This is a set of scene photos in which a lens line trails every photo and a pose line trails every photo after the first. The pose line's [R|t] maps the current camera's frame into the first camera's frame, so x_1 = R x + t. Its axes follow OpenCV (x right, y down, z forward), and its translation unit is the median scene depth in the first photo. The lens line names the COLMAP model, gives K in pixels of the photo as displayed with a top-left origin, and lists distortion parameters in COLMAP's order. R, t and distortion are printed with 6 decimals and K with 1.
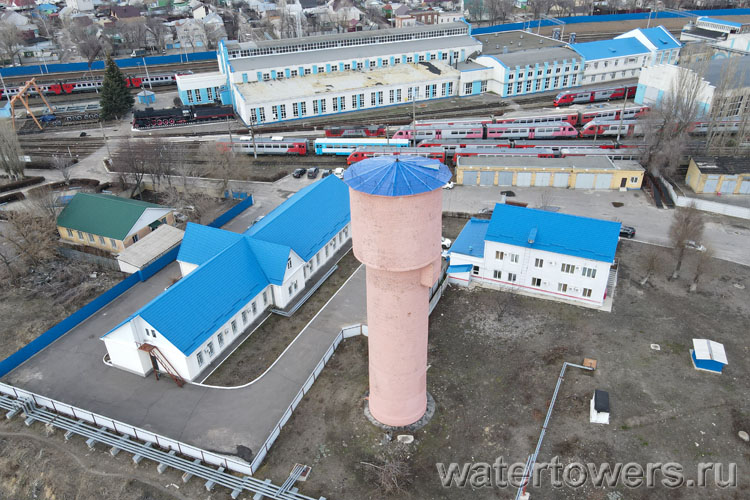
lens RADIAL K [[604.9, 0, 375.0], [0, 604.9, 250.0], [0, 0, 1]] dist [0.029008, 0.002388]
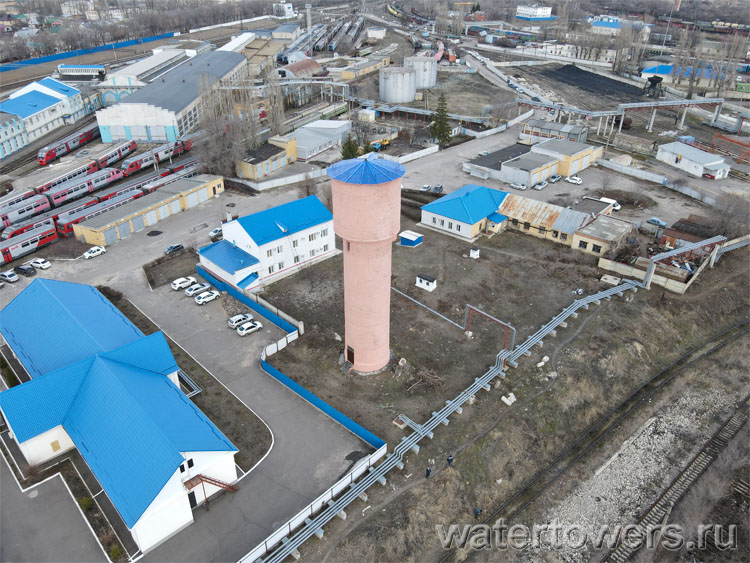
lens RADIAL K [[563.3, 0, 375.0], [0, 563.3, 281.5], [0, 0, 1]] dist [0.047959, 0.002071]
pose [[0.371045, -0.445463, 0.814794, -0.492147], [0.452649, 0.852892, 0.260162, -0.105244], [-0.810823, 0.272284, 0.518099, 0.187813]]
